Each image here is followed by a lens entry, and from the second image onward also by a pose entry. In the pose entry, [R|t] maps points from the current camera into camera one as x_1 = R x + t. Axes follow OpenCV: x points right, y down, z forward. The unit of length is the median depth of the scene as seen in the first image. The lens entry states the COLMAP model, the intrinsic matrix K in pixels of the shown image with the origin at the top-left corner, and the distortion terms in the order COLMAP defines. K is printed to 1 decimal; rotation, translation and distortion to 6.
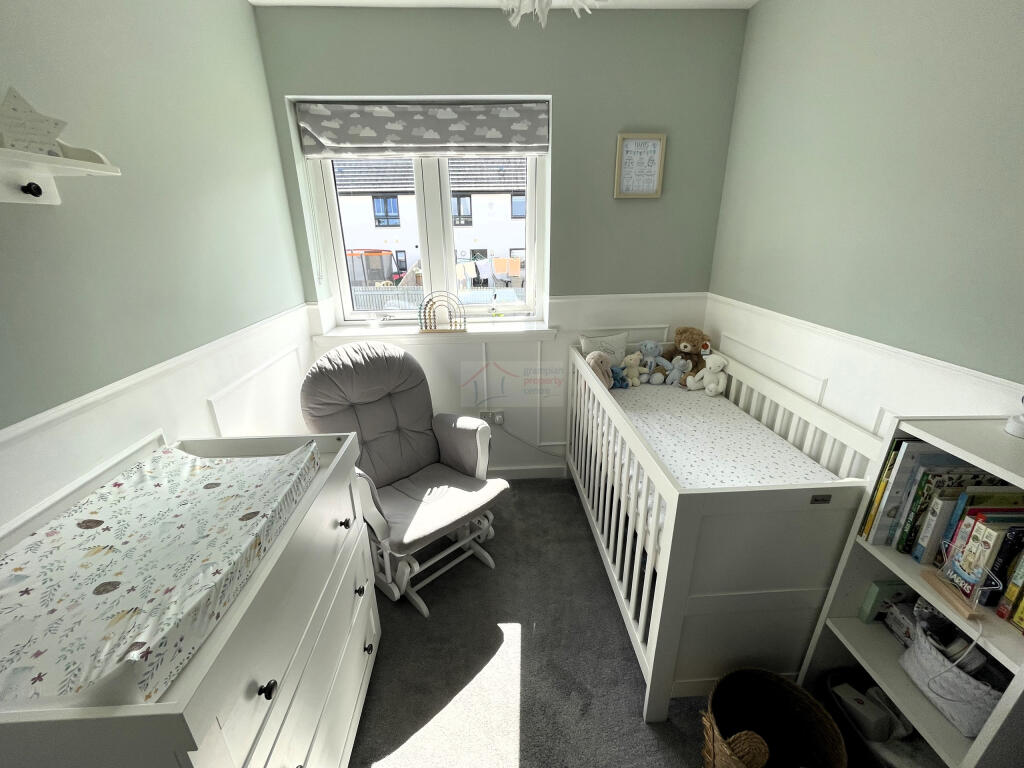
lens RADIAL K [[410.9, 0, 512.0], [0, 410.9, 384.0], [0, 0, 1]] dist [-0.002055, 0.000346]
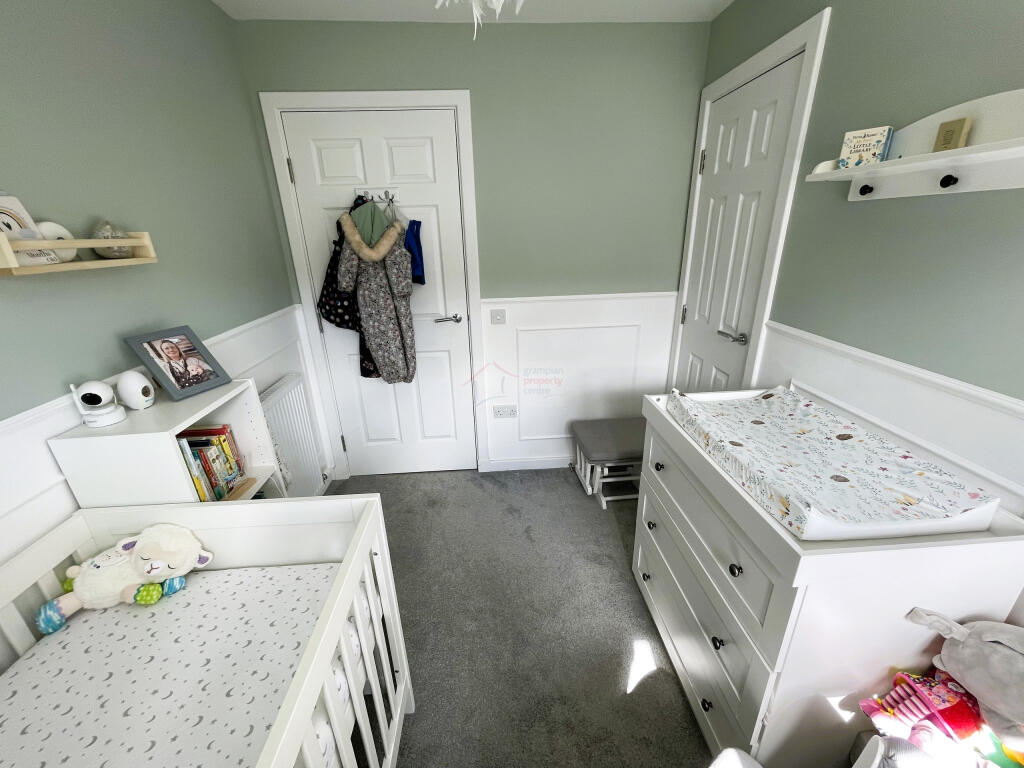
lens RADIAL K [[410.9, 0, 512.0], [0, 410.9, 384.0], [0, 0, 1]] dist [-0.002055, 0.000346]
pose [[-0.999434, 0.031844, 0.010880, 0.051490], [0.031110, 0.751047, 0.659515, -0.703606], [0.012830, 0.659480, -0.751613, 1.845521]]
